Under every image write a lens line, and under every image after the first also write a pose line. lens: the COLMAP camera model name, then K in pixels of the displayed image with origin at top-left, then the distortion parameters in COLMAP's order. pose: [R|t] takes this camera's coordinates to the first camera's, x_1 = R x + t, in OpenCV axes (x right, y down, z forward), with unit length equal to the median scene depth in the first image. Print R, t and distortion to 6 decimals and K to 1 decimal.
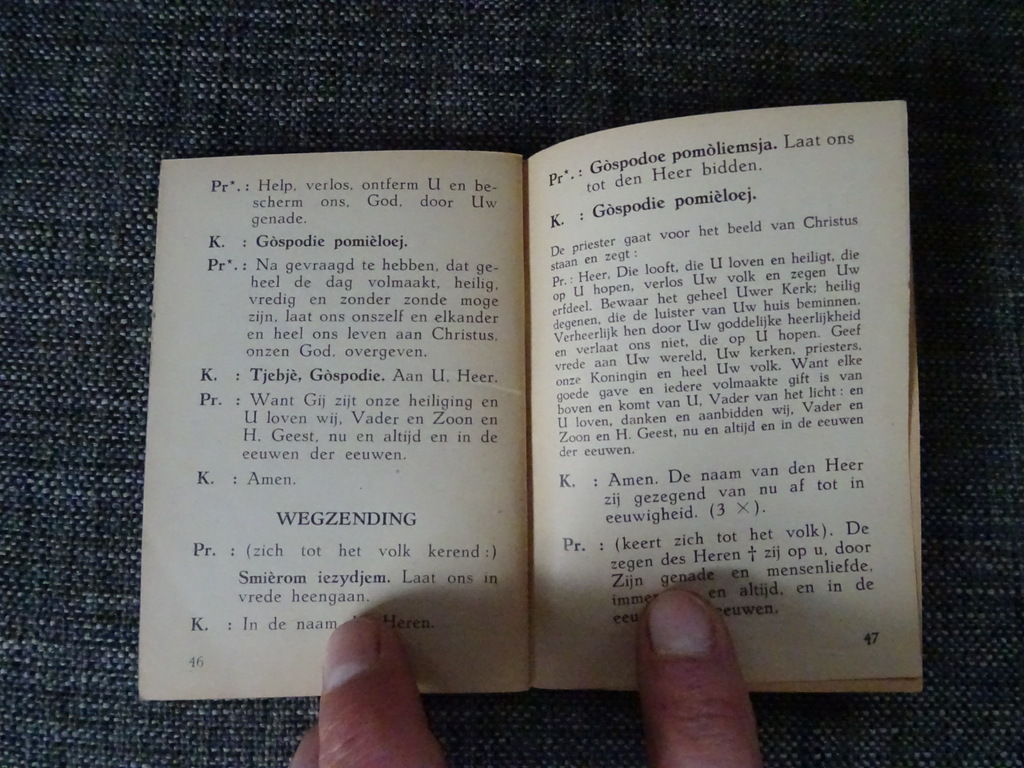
lens RADIAL K [[713.3, 0, 511.4], [0, 713.3, 379.7], [0, 0, 1]] dist [0.013476, -0.025184]
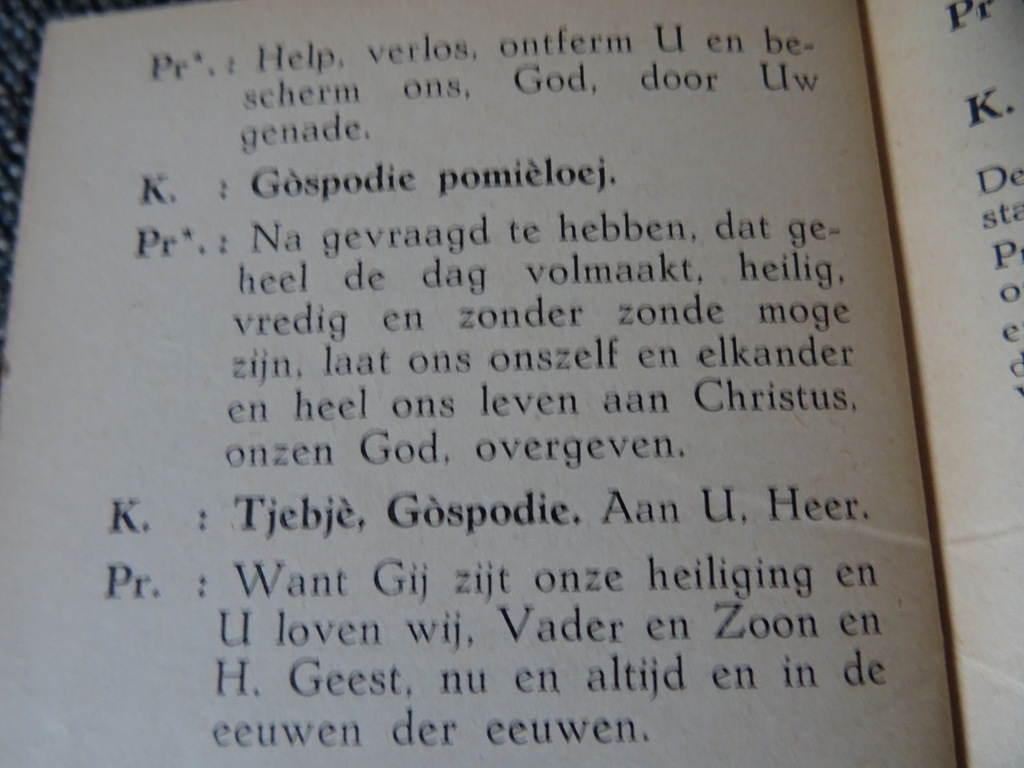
lens RADIAL K [[713.3, 0, 510.8], [0, 713.3, 389.8], [0, 0, 1]] dist [0.013476, -0.025184]
pose [[0.998966, -0.025278, -0.037799, -0.196915], [0.023200, 0.998248, -0.054435, -0.049186], [0.039109, 0.053502, 0.997802, 0.608134]]
